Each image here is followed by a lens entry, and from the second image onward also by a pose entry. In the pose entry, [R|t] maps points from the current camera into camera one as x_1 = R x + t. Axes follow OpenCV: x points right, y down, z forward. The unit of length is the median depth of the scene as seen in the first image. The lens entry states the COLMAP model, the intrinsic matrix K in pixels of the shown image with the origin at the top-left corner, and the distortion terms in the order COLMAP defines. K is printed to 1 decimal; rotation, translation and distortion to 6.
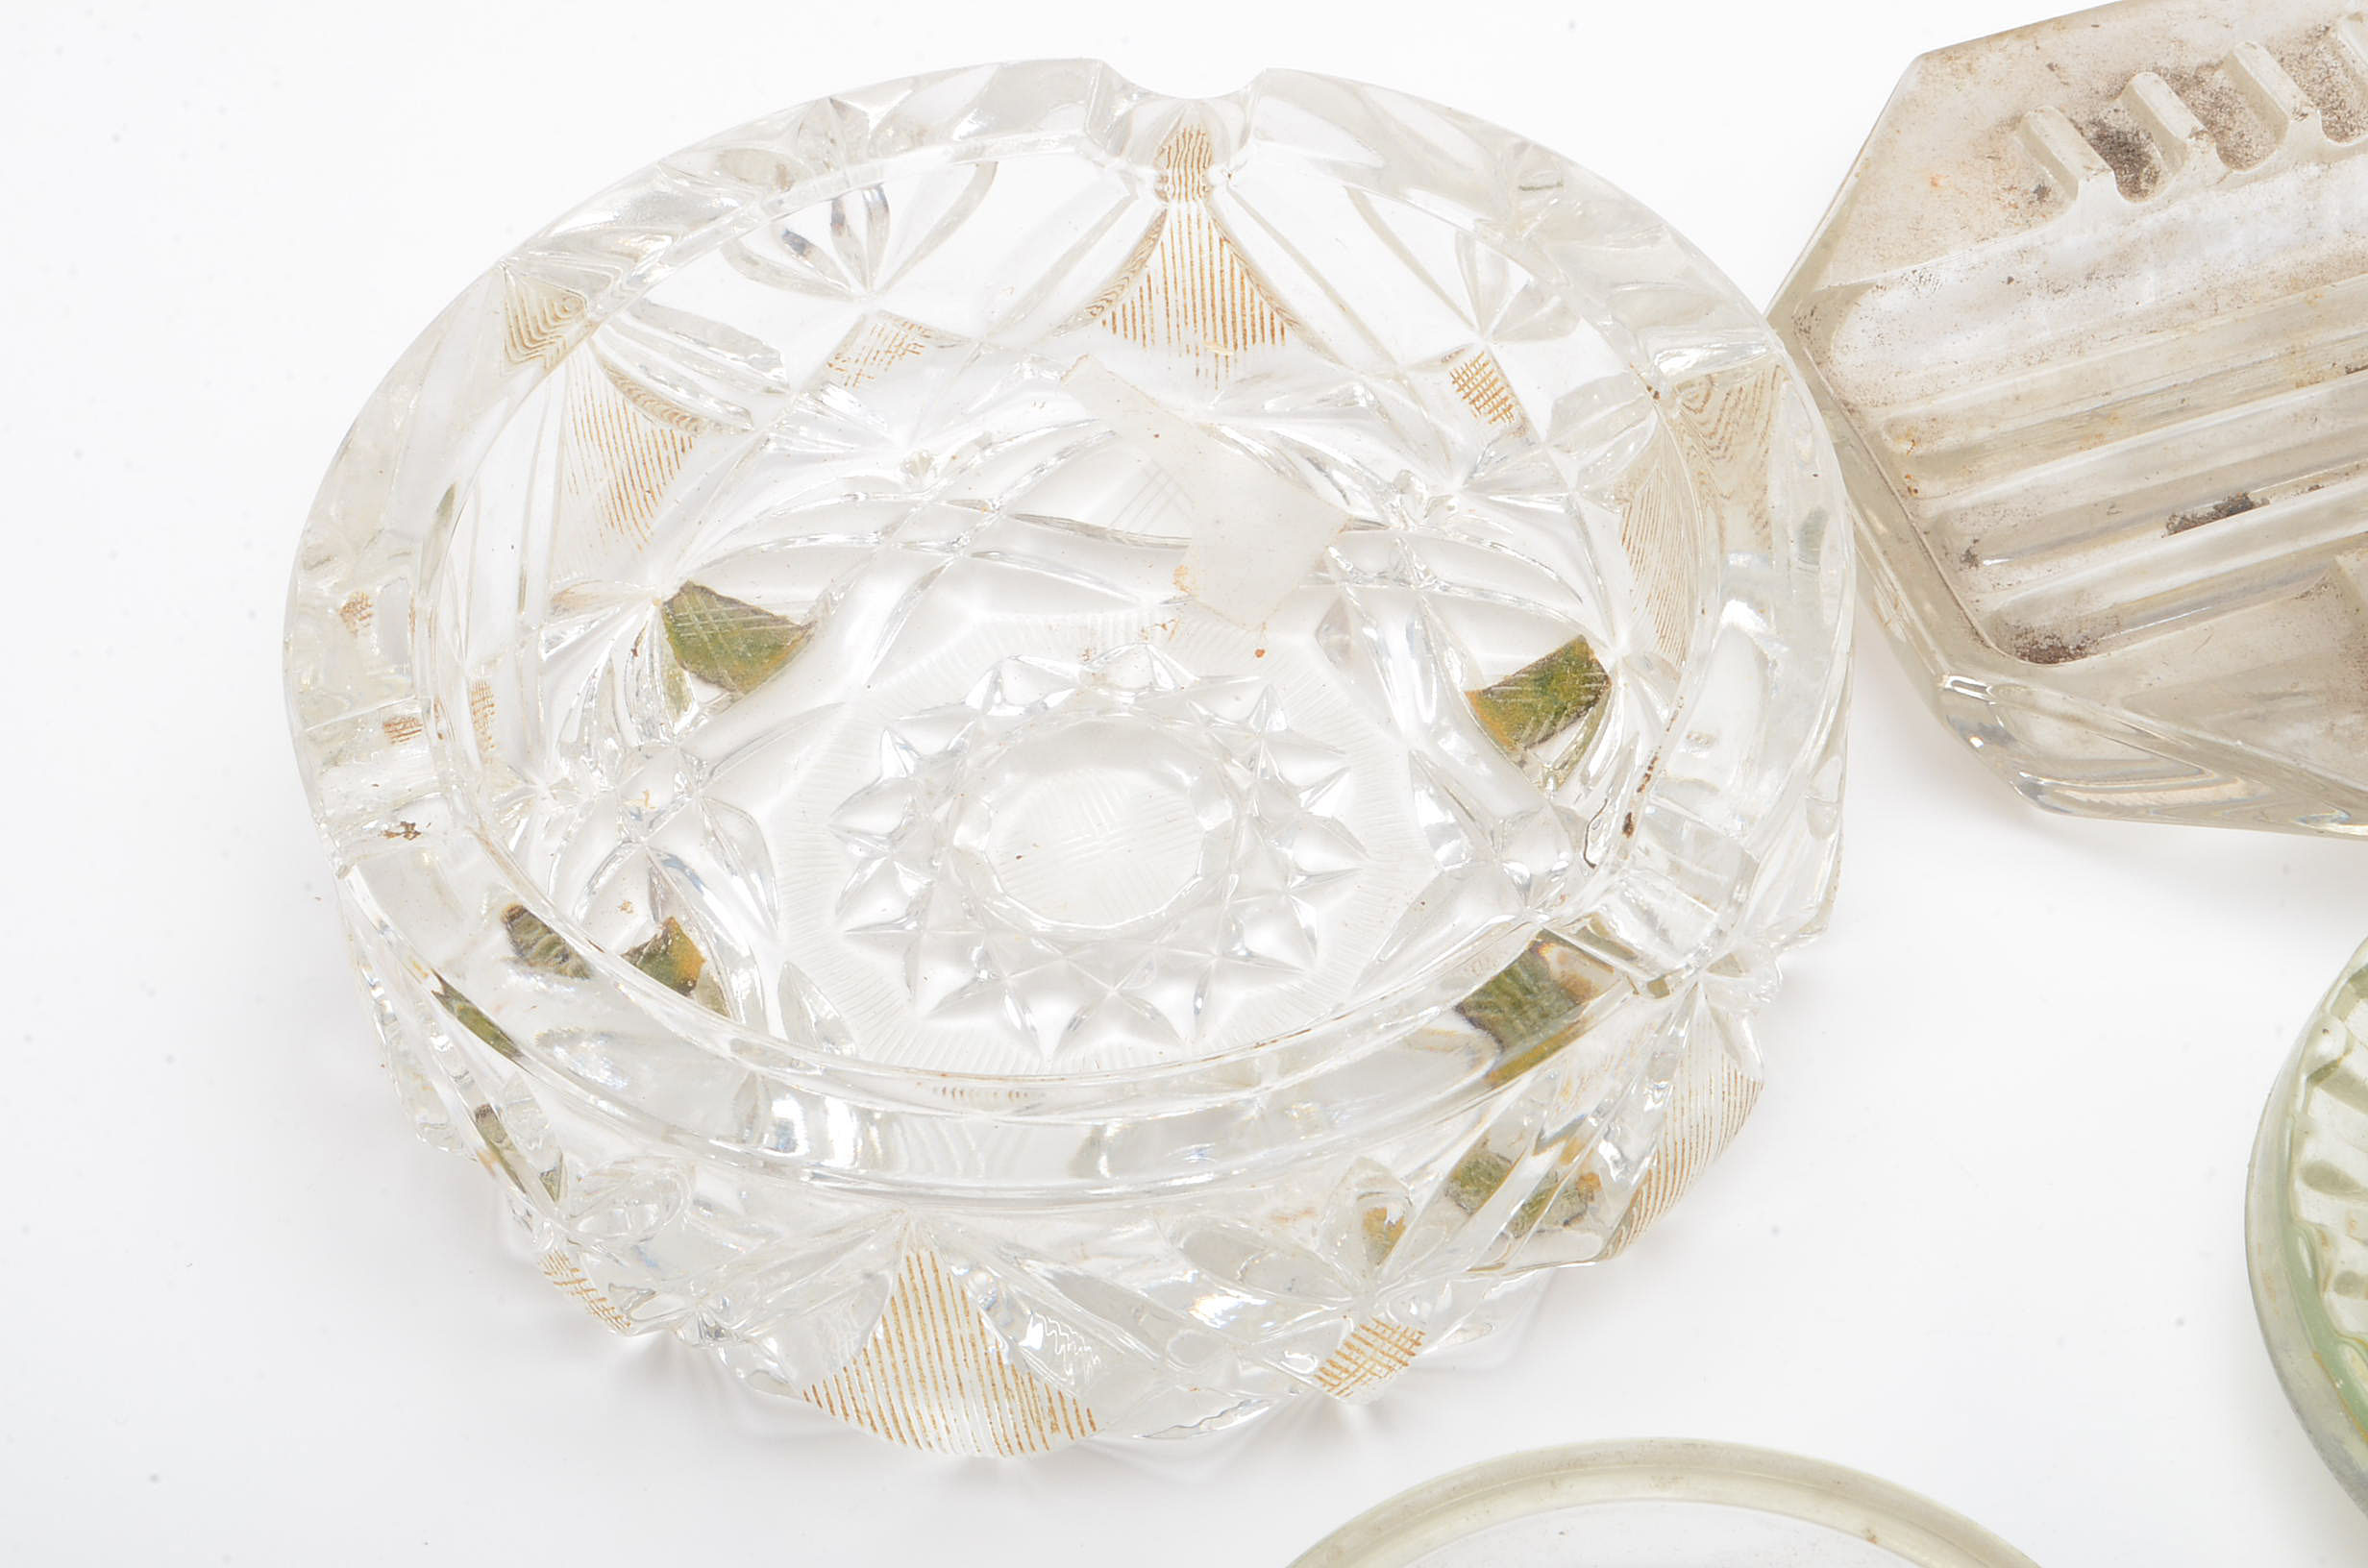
lens RADIAL K [[5277.1, 0, 1197.6], [0, 5277.1, 795.3], [0, 0, 1]] dist [0.035200, 0.000000]
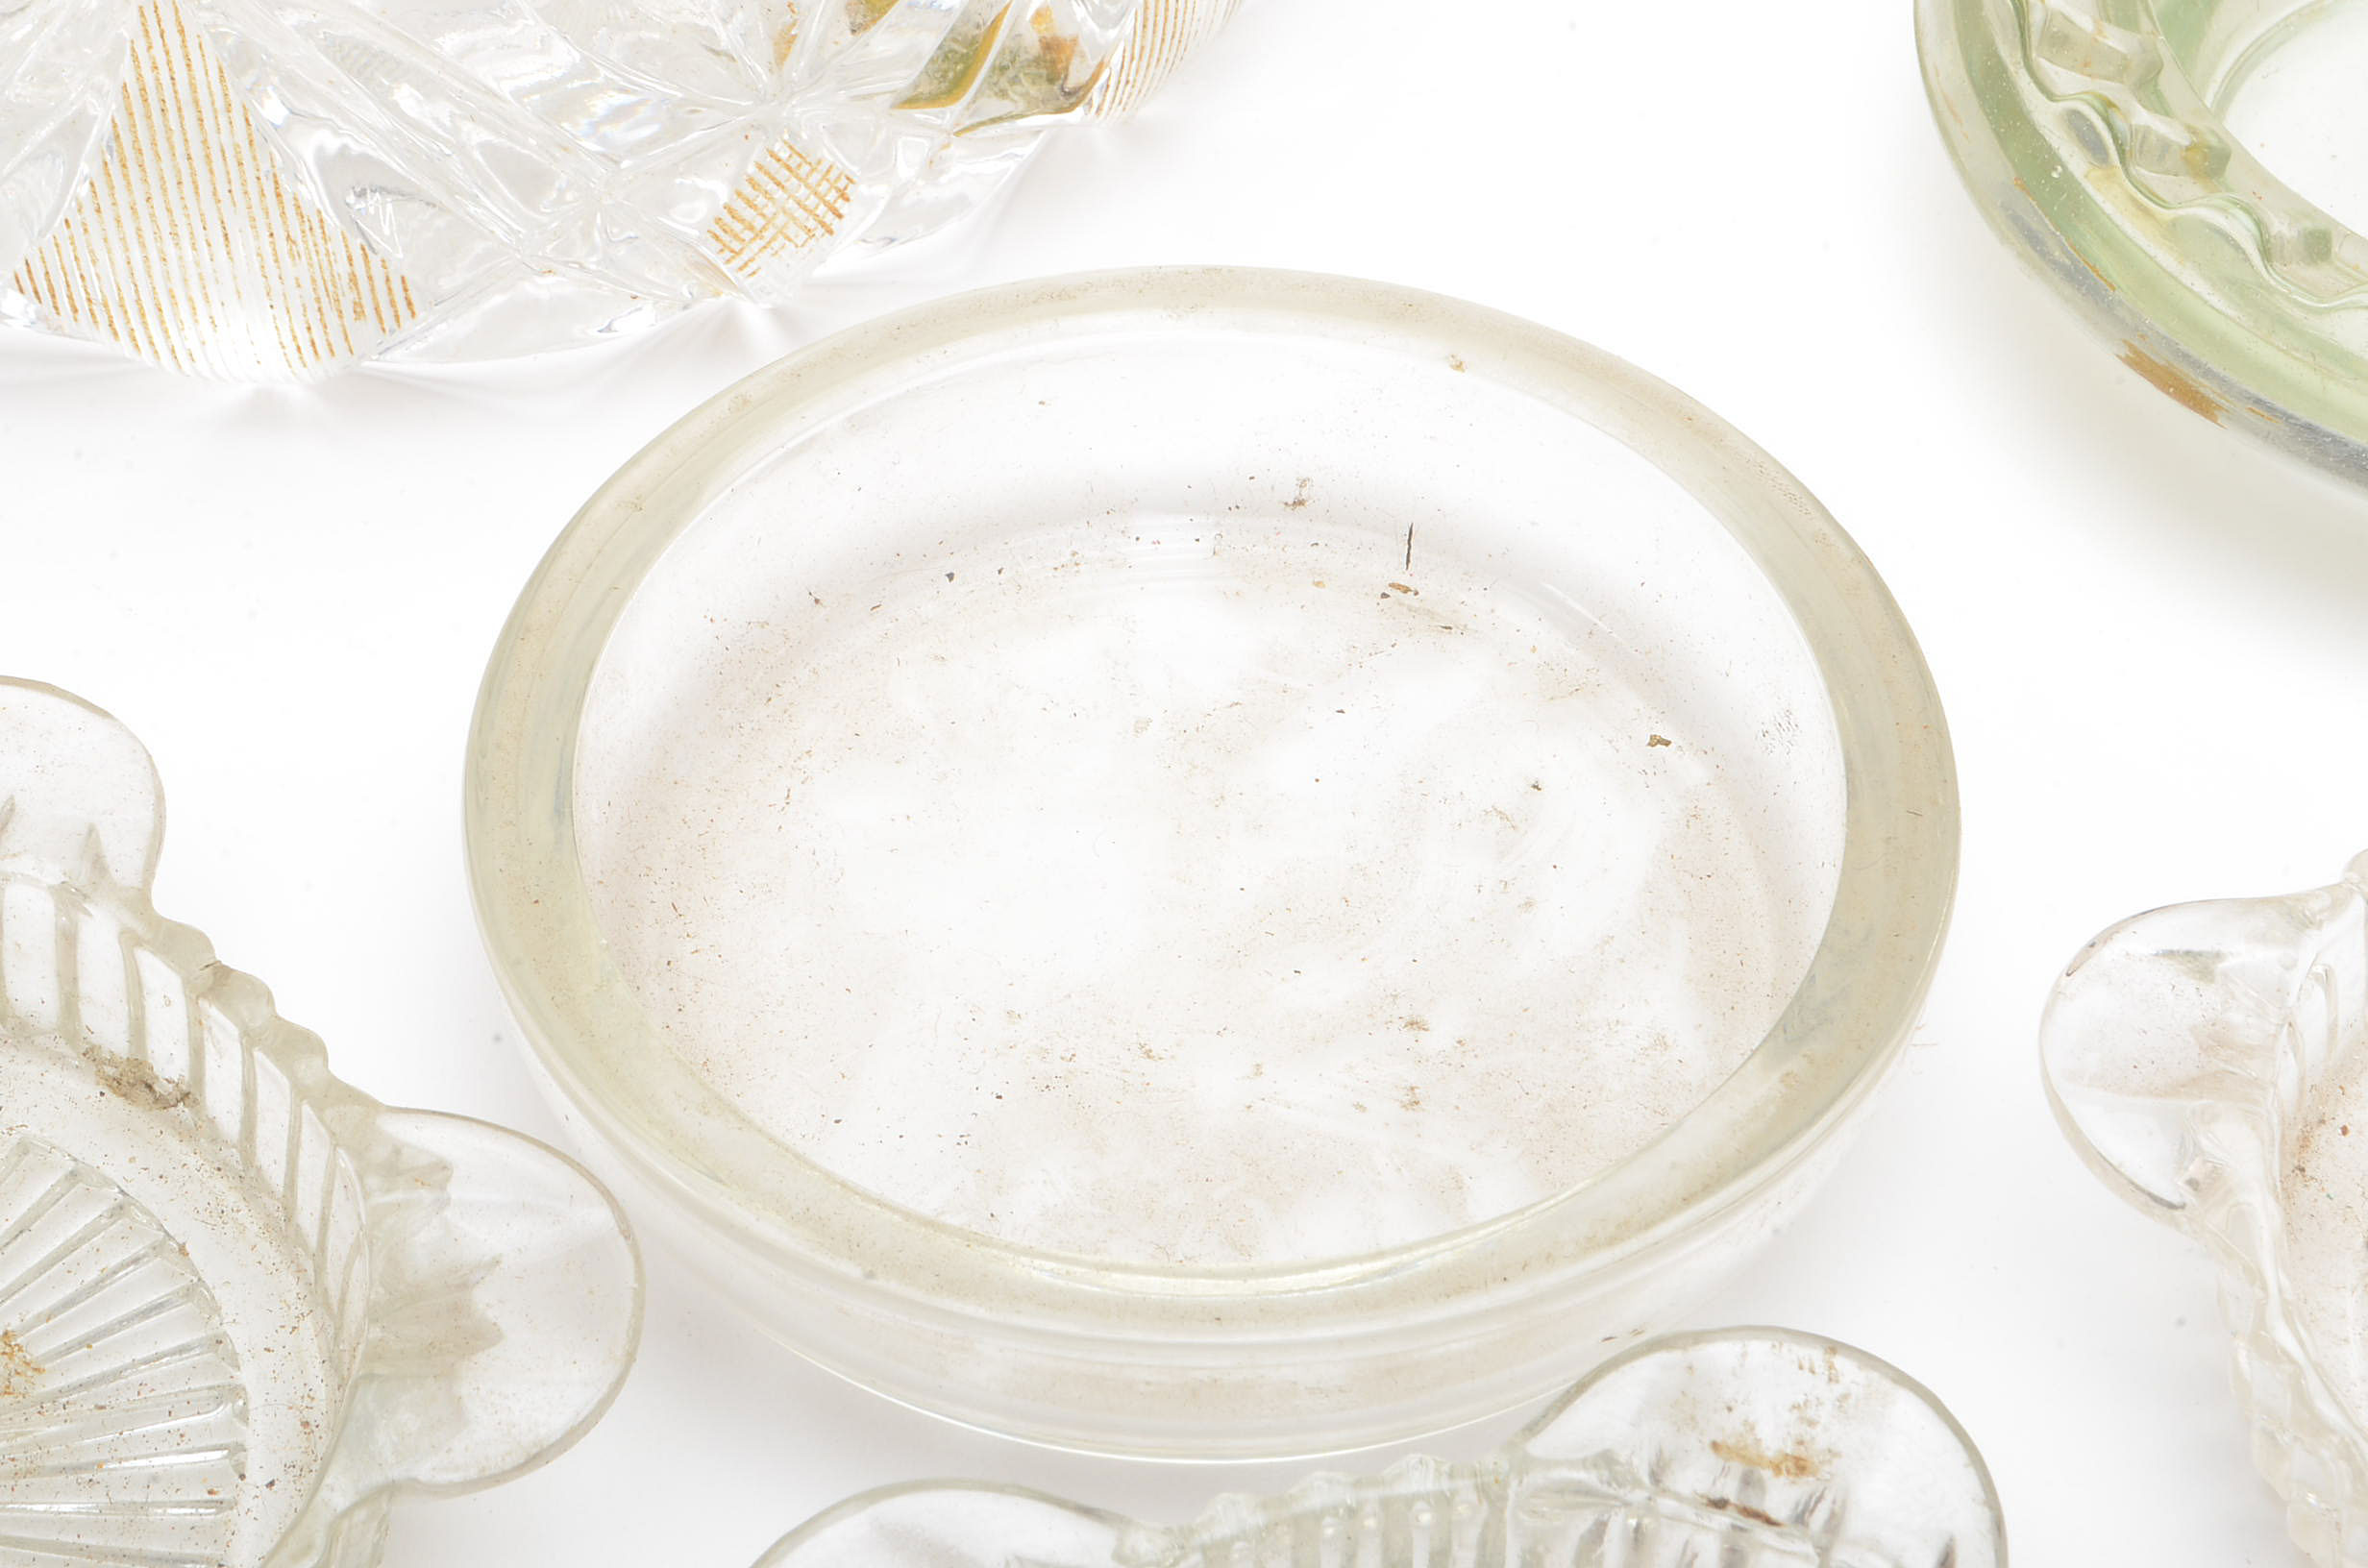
lens RADIAL K [[5277.1, 0, 1183.5], [0, 5277.1, 783.6], [0, 0, 1]] dist [0.035200, 0.000000]
pose [[0.994060, -0.024297, 0.106087, 0.006851], [0.026374, 0.999486, -0.018219, 0.178195], [-0.105590, 0.020909, 0.994190, 0.218869]]
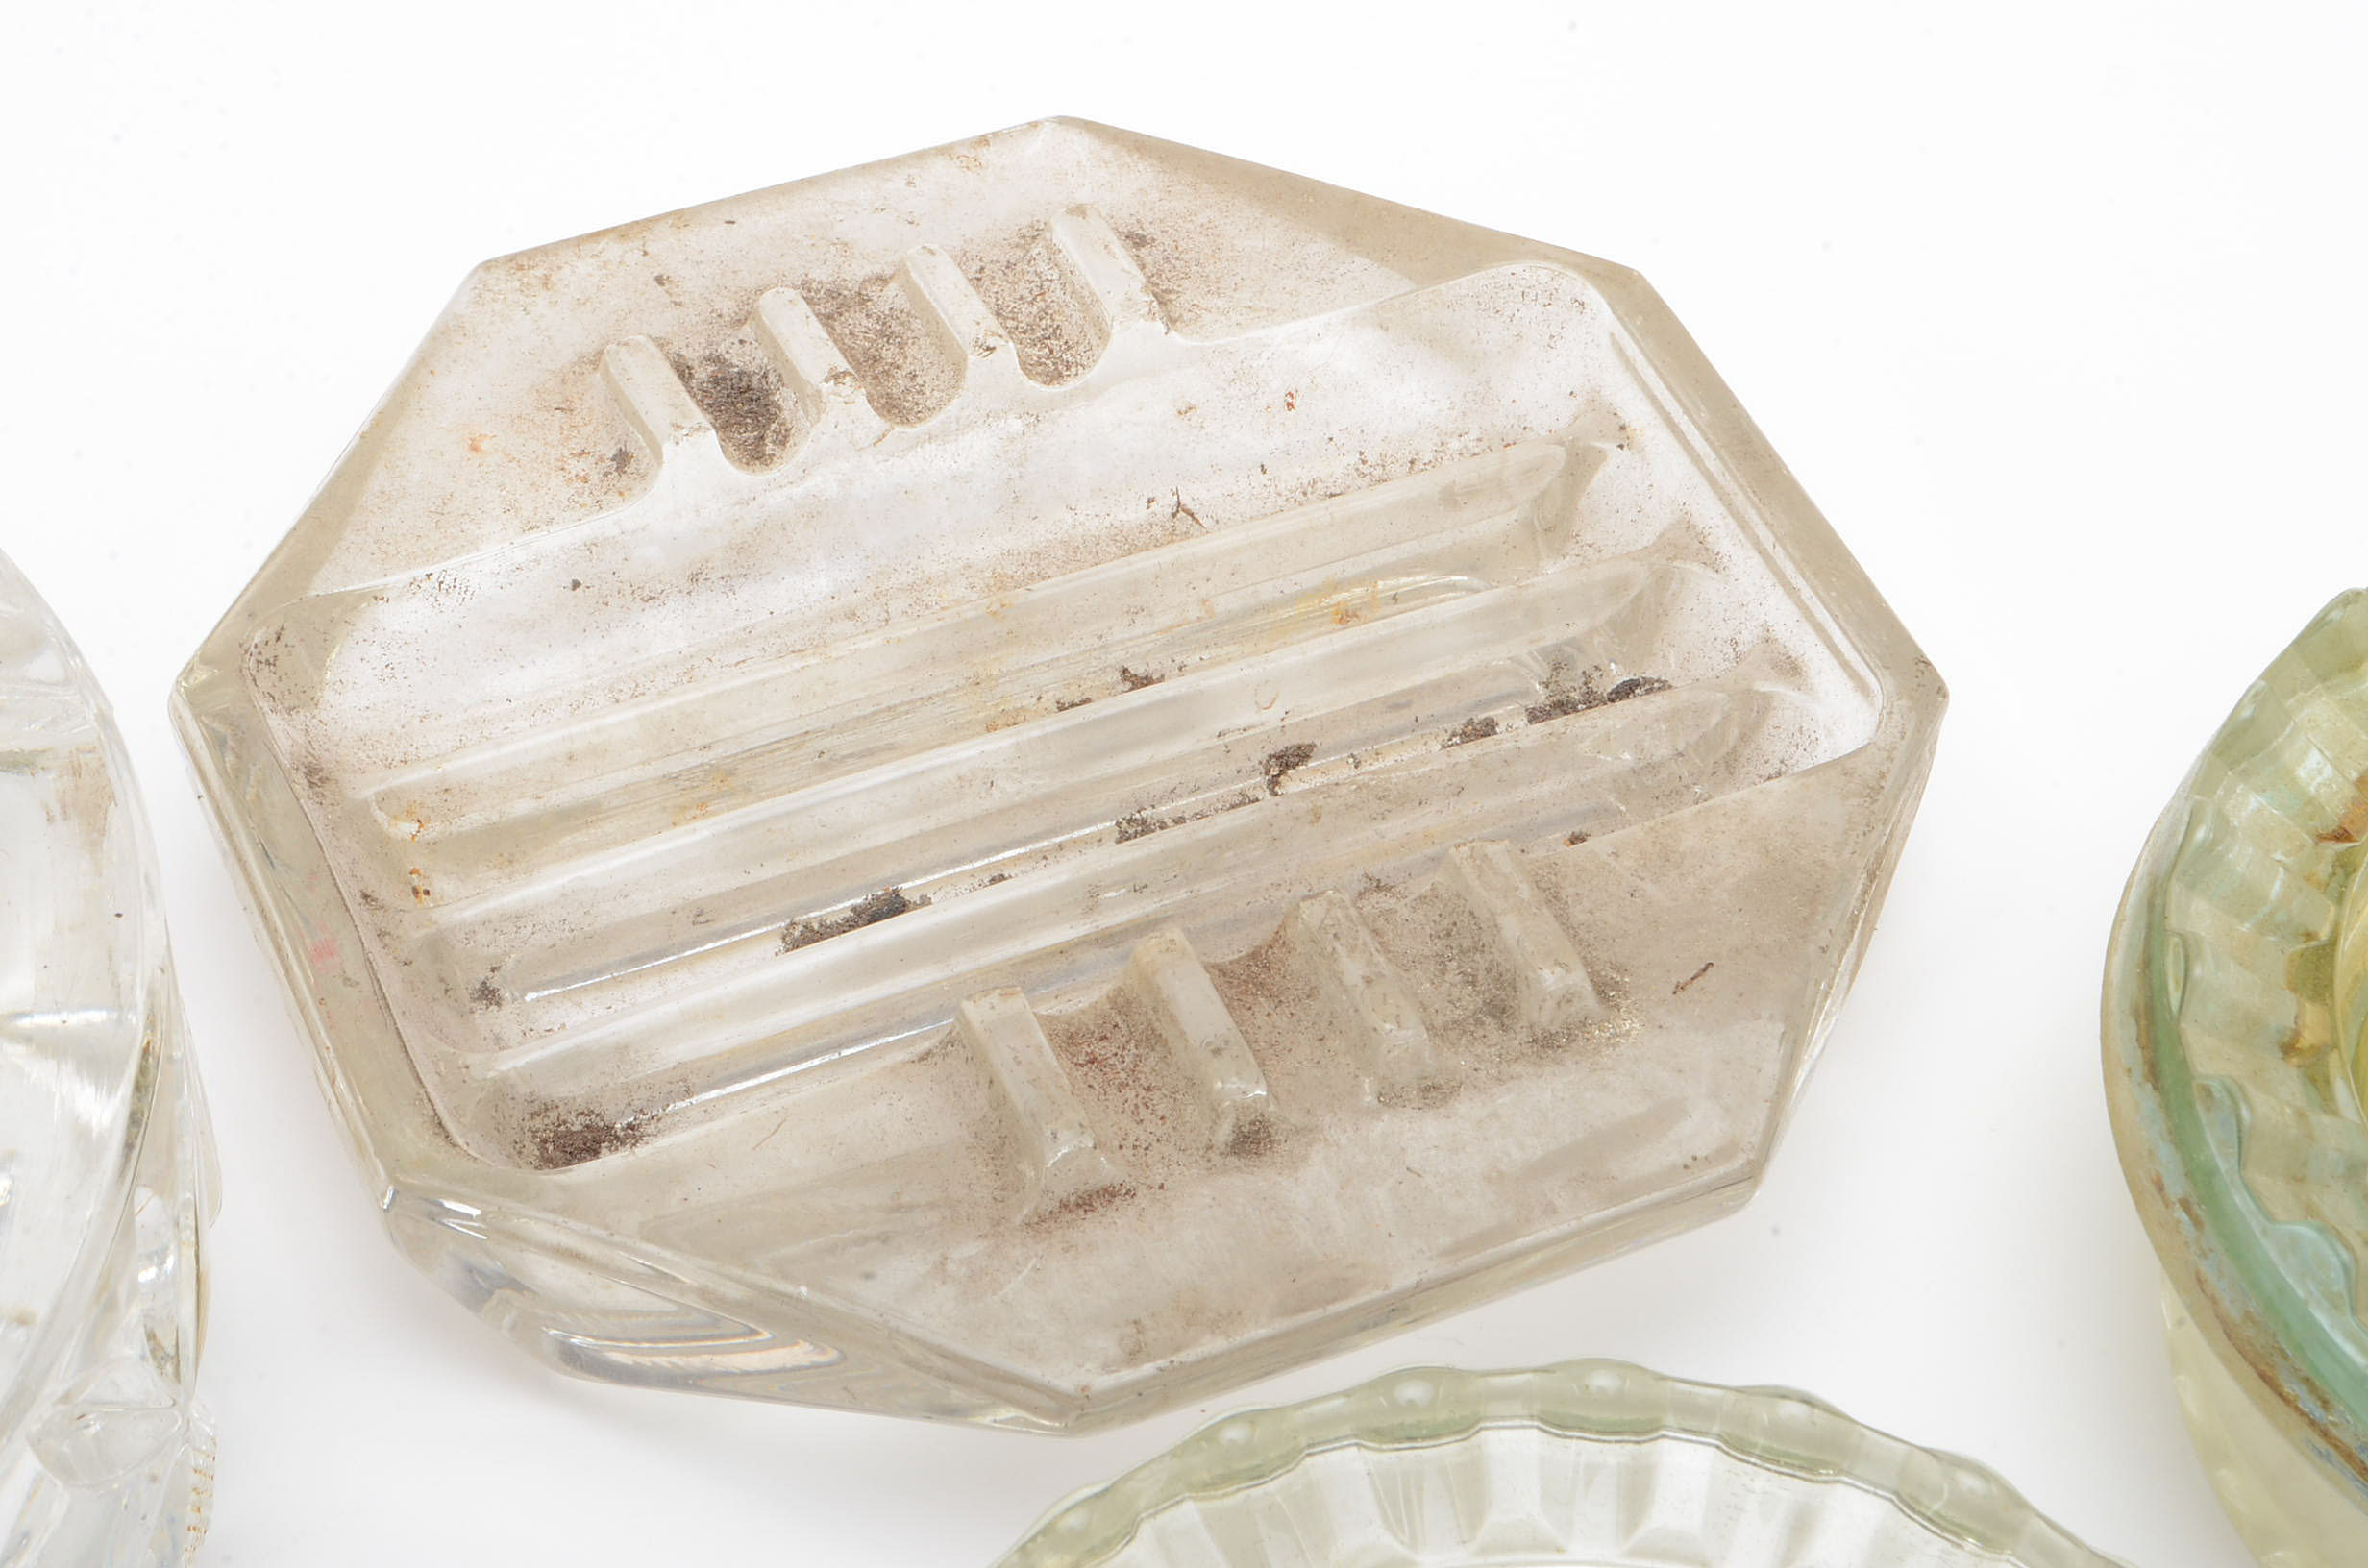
lens RADIAL K [[5277.1, 0, 1180.4], [0, 5277.1, 787.4], [0, 0, 1]] dist [0.035200, 0.000000]
pose [[0.993676, -0.015059, 0.111267, 0.160880], [0.018388, 0.999412, -0.028956, -0.050496], [-0.110765, 0.030819, 0.993369, 0.304577]]
